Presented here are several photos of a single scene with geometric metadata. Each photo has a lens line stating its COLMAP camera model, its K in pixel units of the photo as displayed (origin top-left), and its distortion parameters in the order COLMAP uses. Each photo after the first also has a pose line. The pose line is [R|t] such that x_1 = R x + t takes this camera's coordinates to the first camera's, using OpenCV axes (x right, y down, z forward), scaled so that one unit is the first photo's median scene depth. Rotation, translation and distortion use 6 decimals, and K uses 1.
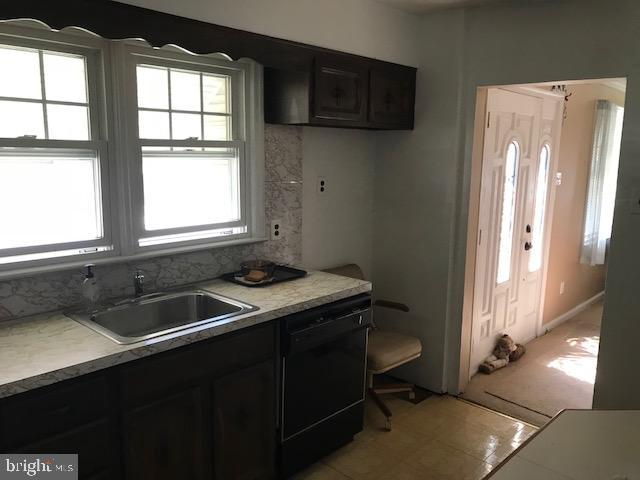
lens RADIAL K [[523.8, 0, 320.0], [0, 523.8, 240.0], [0, 0, 1]] dist [-0.001810, -0.001317]
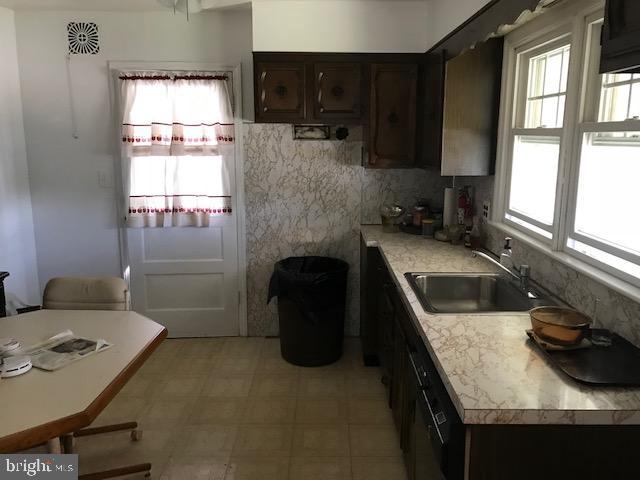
lens RADIAL K [[523.8, 0, 320.0], [0, 523.8, 240.0], [0, 0, 1]] dist [-0.001810, -0.001317]
pose [[-0.720561, 0.120781, -0.682791, 0.527532], [-0.129544, 0.943925, 0.303684, -0.201602], [0.681183, 0.307274, -0.664509, 1.239670]]
